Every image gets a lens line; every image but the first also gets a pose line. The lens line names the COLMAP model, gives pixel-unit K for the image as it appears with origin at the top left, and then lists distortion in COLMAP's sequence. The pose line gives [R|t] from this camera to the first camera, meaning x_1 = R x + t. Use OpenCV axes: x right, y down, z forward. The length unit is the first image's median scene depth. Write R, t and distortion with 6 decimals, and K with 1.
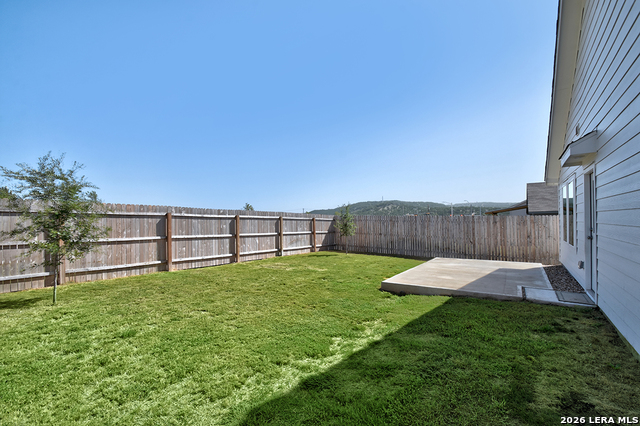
lens RADIAL K [[283.0, 0, 315.7], [0, 283.0, 220.3], [0, 0, 1]] dist [0.001567, -0.000331]
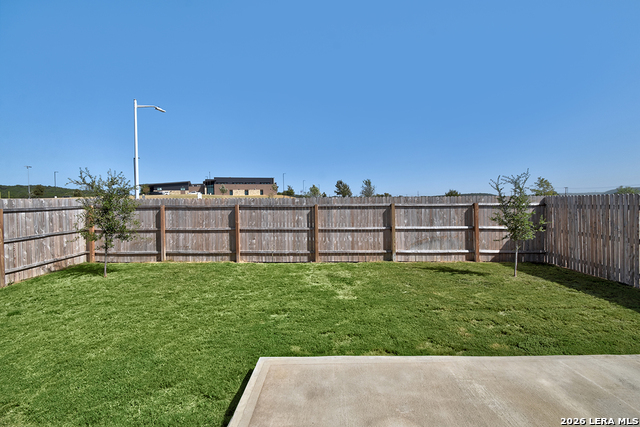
lens RADIAL K [[283.0, 0, 315.7], [0, 283.0, 220.8], [0, 0, 1]] dist [0.001567, -0.000331]
pose [[0.560526, 0.013370, -0.828029, 0.335803], [0.018080, 0.999434, 0.028377, 0.006167], [0.827939, -0.030876, 0.559967, 0.463944]]
